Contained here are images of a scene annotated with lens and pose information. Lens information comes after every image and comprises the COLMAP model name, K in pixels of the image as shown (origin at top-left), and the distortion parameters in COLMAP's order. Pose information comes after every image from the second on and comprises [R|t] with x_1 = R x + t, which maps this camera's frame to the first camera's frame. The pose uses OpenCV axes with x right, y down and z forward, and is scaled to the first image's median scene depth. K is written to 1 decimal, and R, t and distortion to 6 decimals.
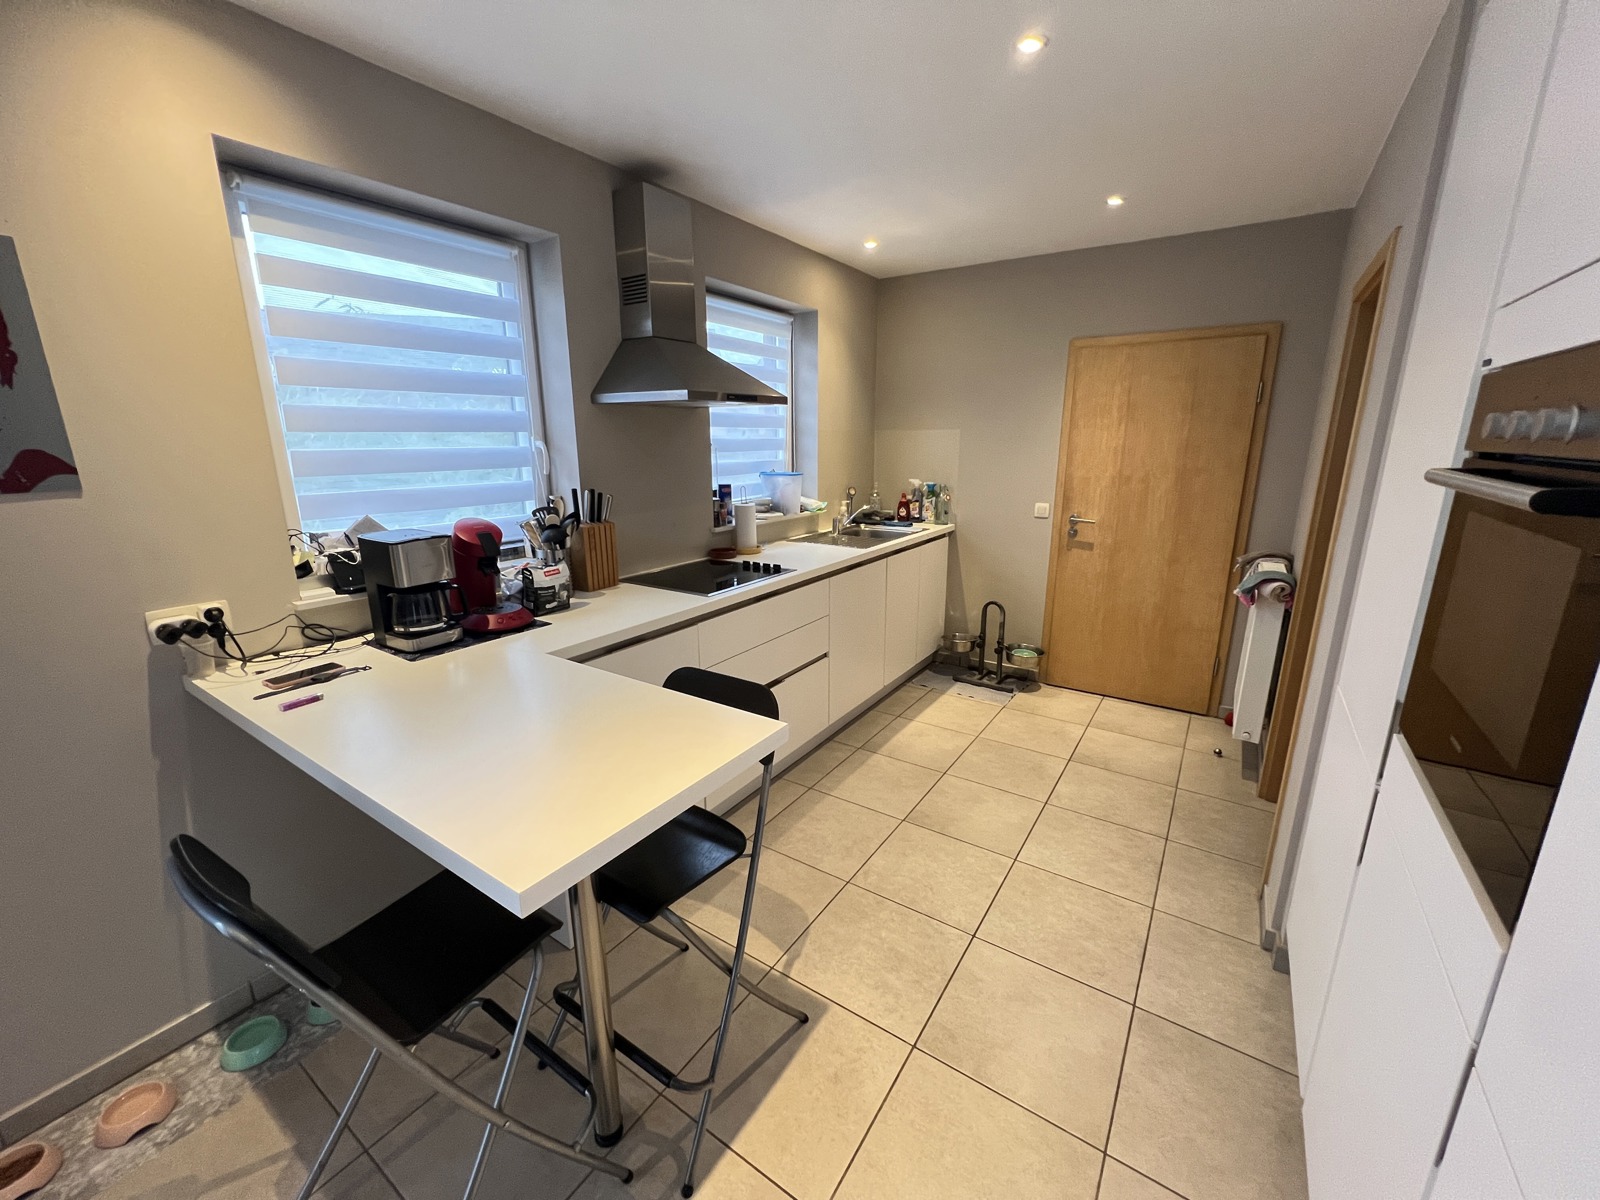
lens RADIAL K [[640.7, 0, 800.0], [0, 640.7, 600.0], [0, 0, 1]] dist [-0.002542, 0.000837]
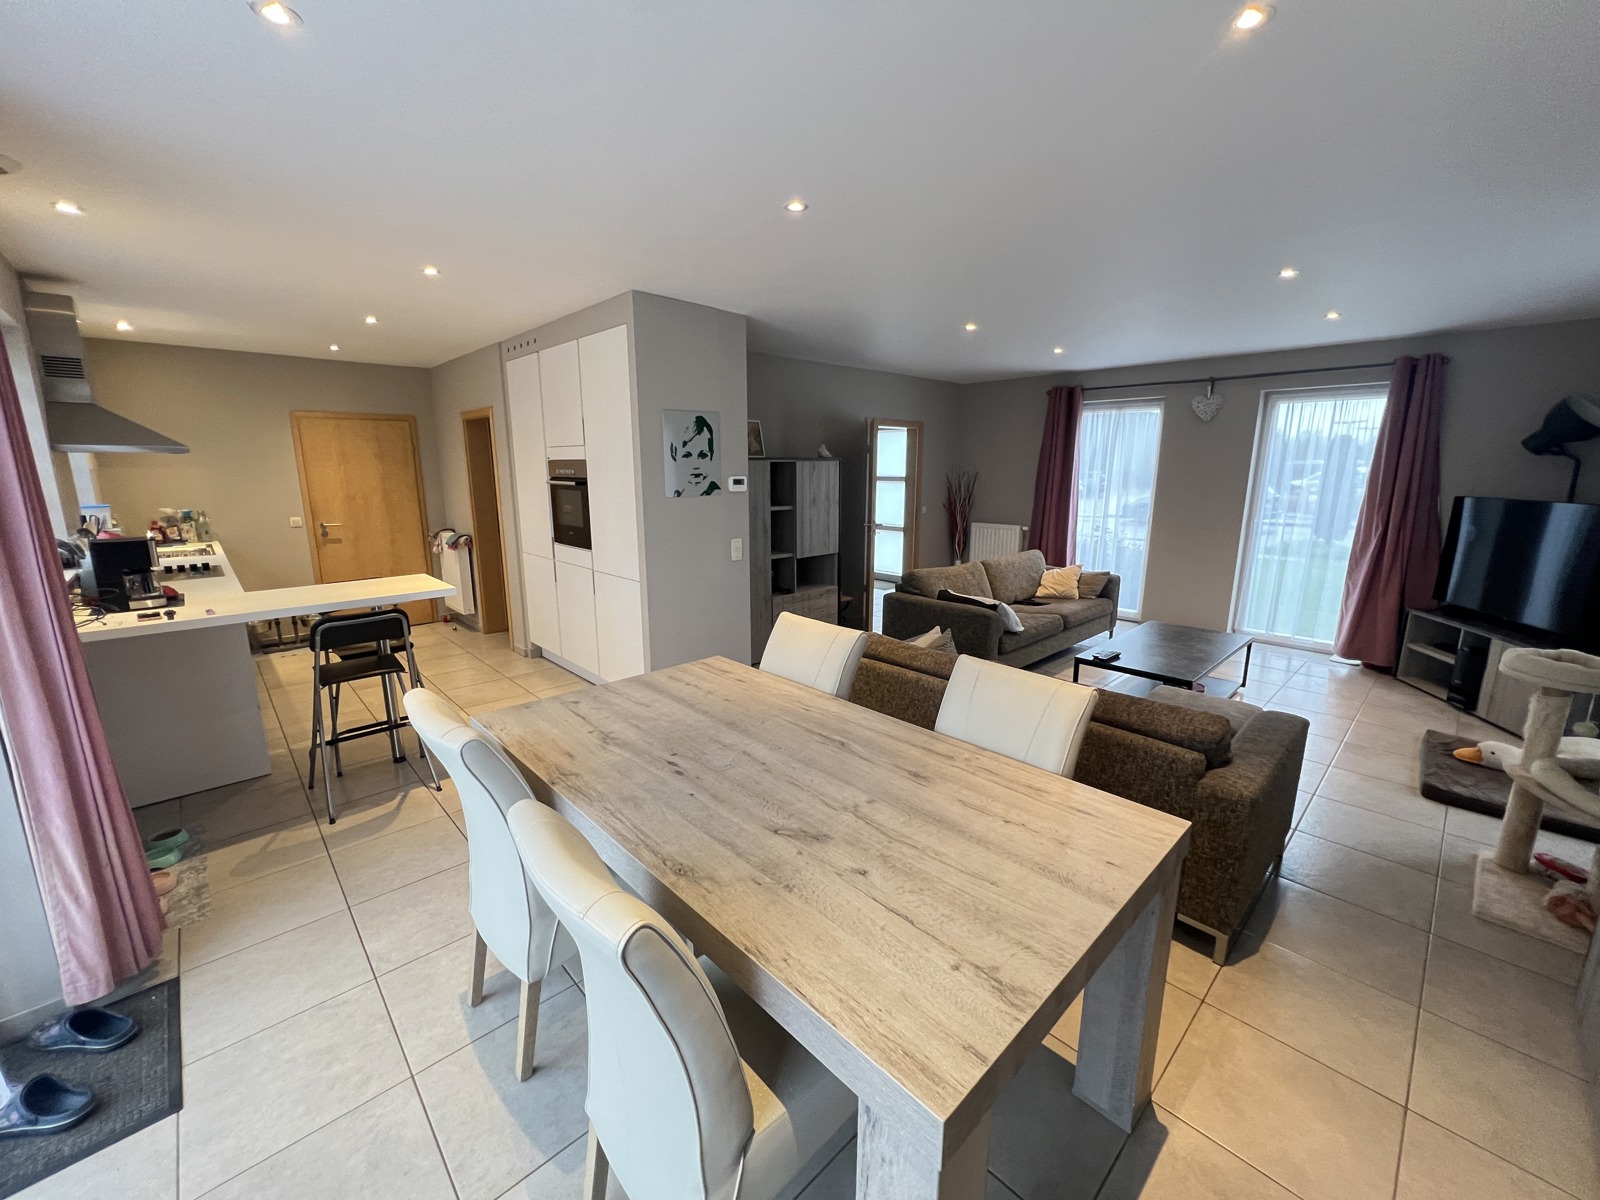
lens RADIAL K [[640.7, 0, 800.0], [0, 640.7, 600.0], [0, 0, 1]] dist [-0.002542, 0.000837]
pose [[0.216966, -0.197176, 0.956058, -0.831970], [0.244564, 0.959133, 0.142310, 0.108503], [-0.945047, 0.202941, 0.256321, -0.447285]]
